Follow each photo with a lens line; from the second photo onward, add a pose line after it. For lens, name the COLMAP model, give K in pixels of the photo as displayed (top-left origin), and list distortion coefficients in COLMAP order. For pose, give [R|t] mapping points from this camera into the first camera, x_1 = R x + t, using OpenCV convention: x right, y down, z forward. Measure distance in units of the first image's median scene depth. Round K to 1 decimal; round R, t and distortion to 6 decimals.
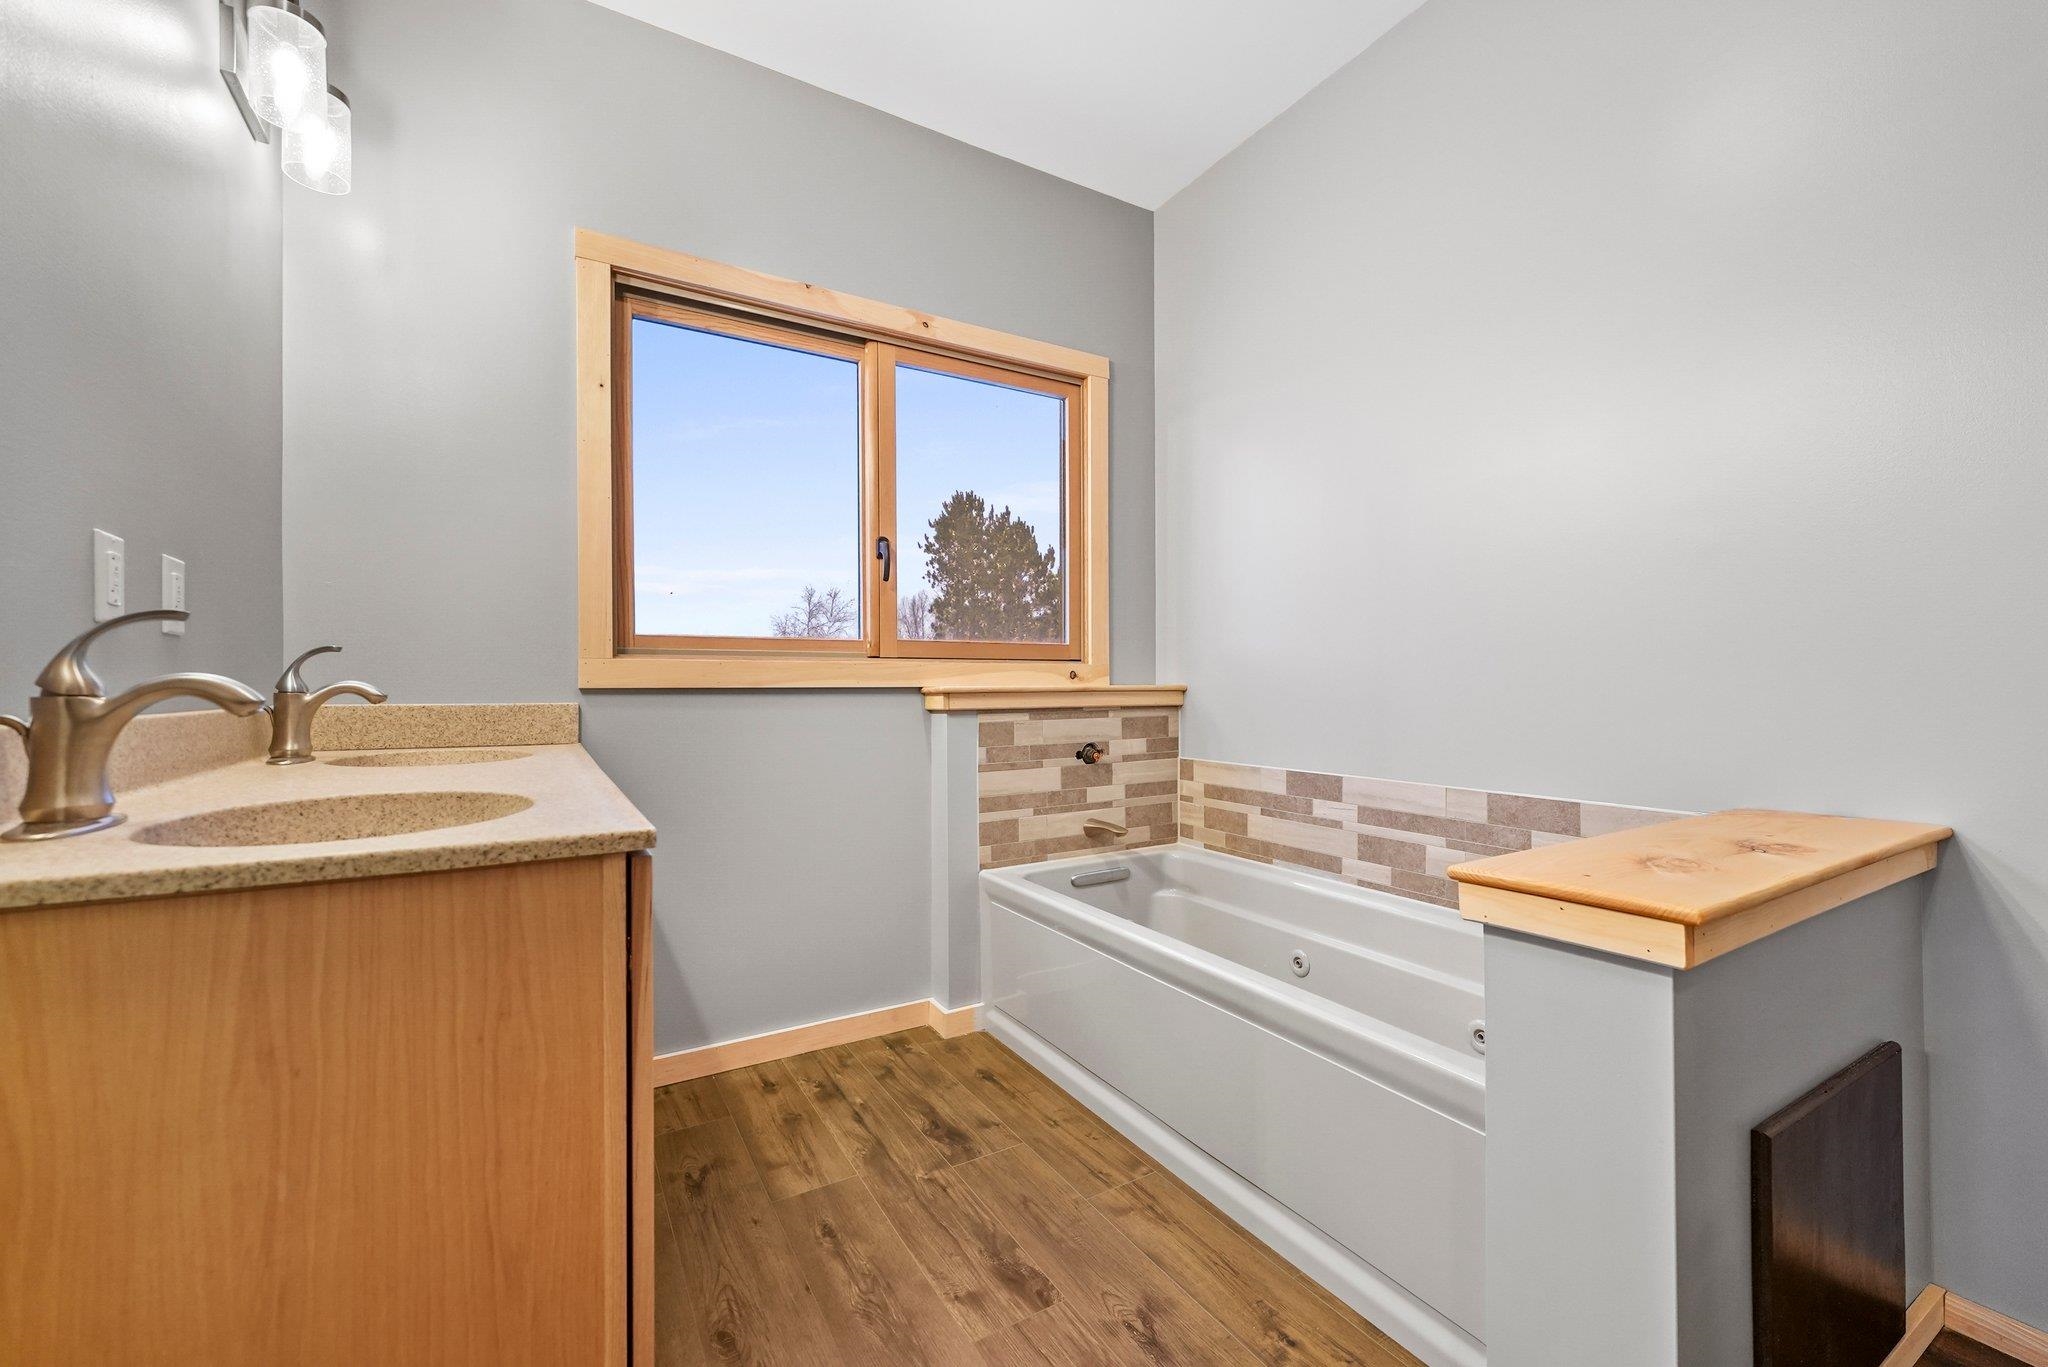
lens RADIAL K [[839.9, 0, 1031.2], [0, 839.9, 680.9], [0, 0, 1]] dist [-0.003084, -0.000335]
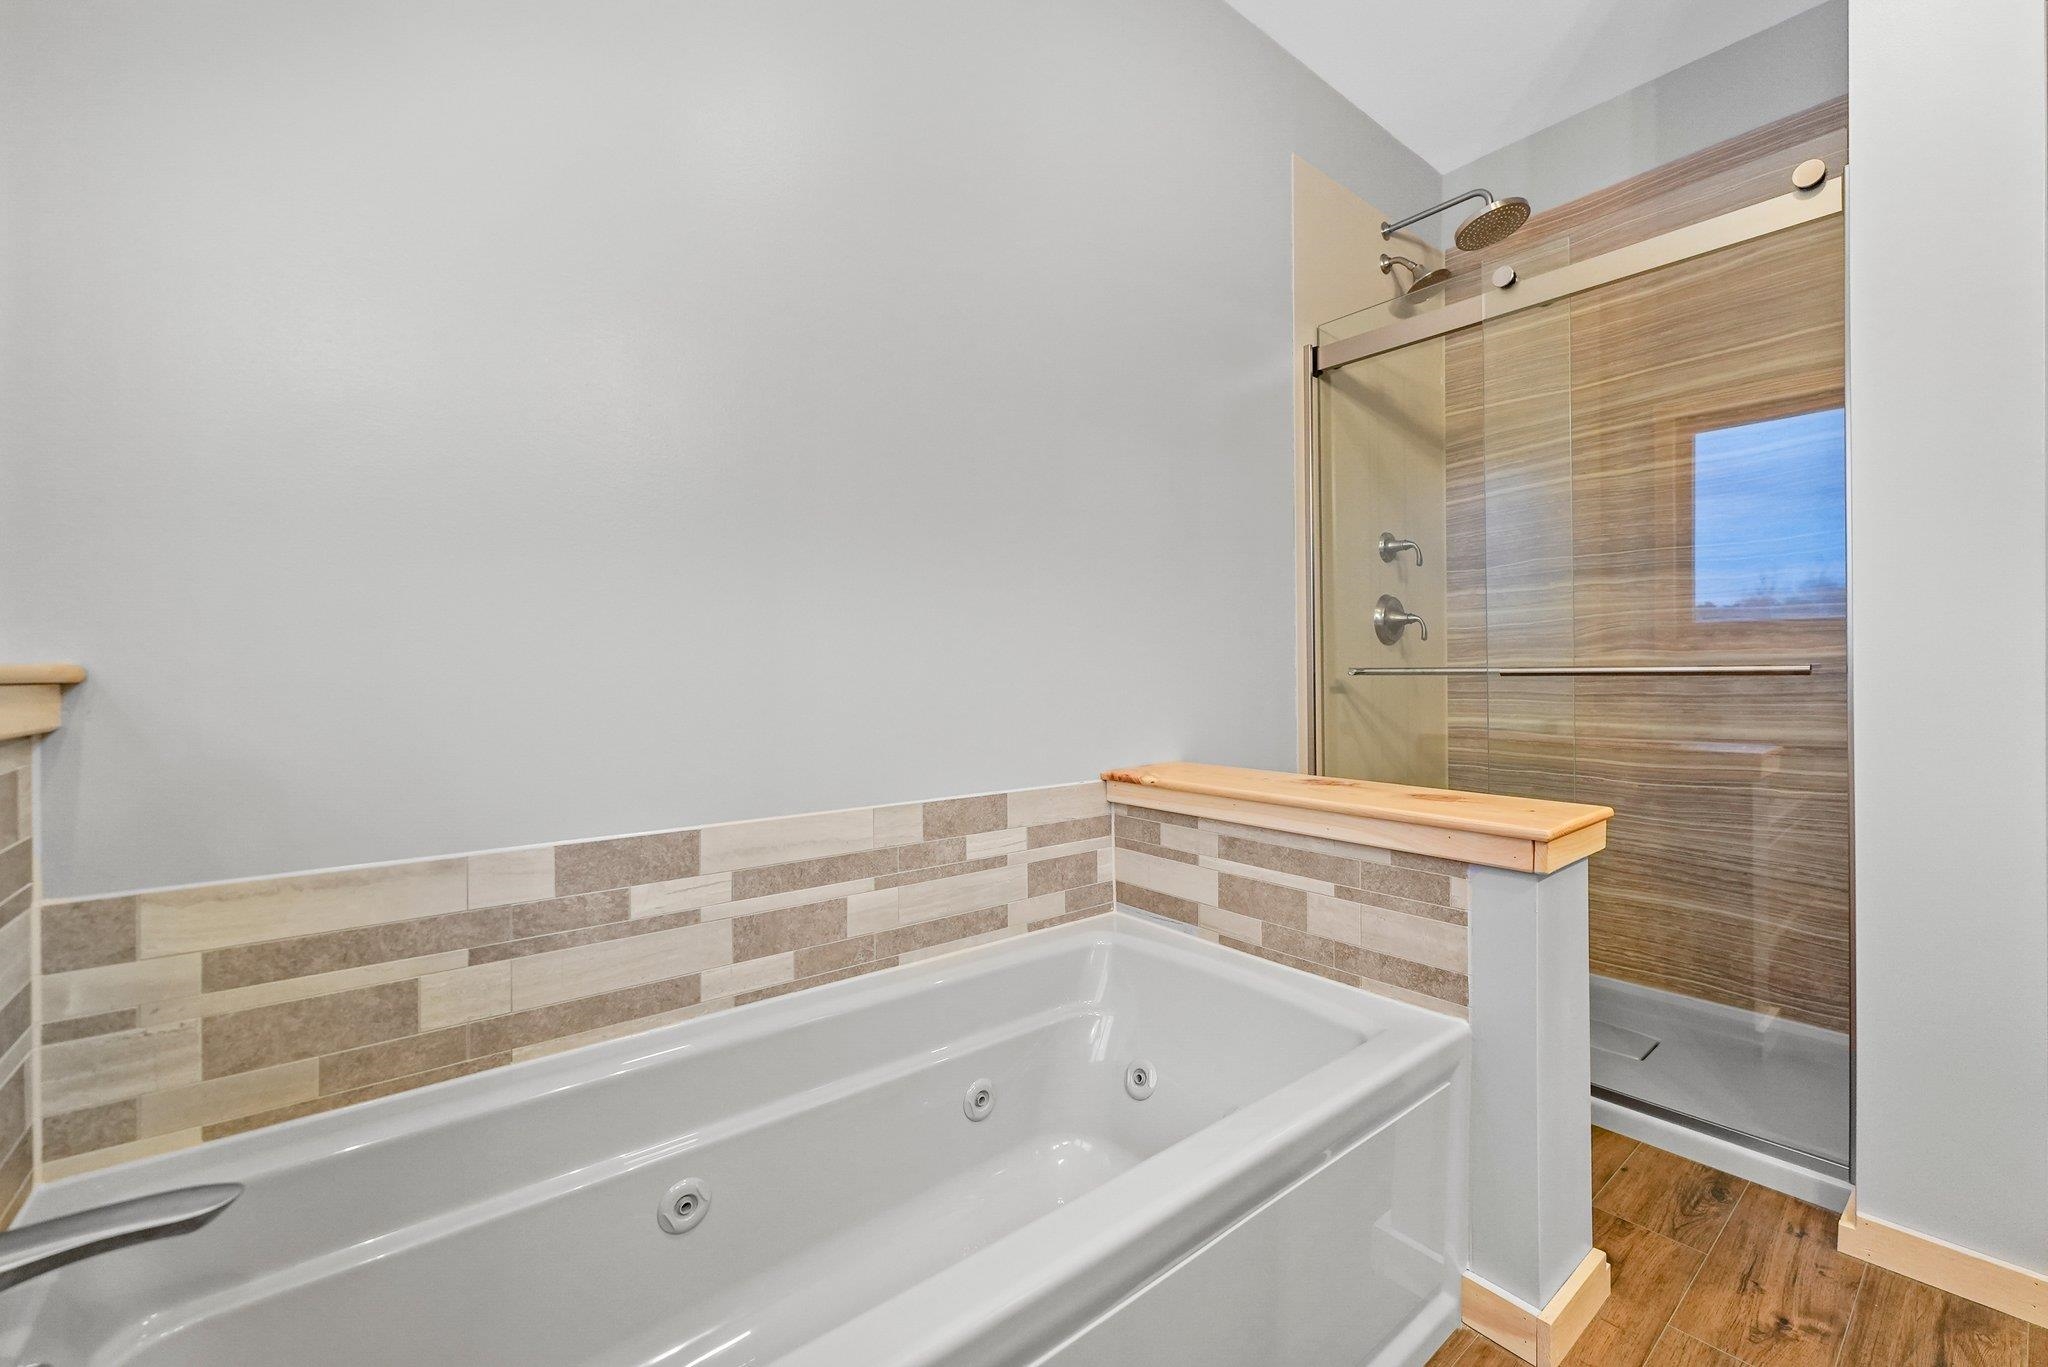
lens RADIAL K [[839.9, 0, 1030.1], [0, 839.9, 675.8], [0, 0, 1]] dist [-0.003084, -0.000335]
pose [[-0.156690, 0.009927, 0.987598, -0.222735], [0.005377, 0.999943, -0.009198, 0.016177], [-0.987633, 0.003869, -0.156734, 0.856139]]
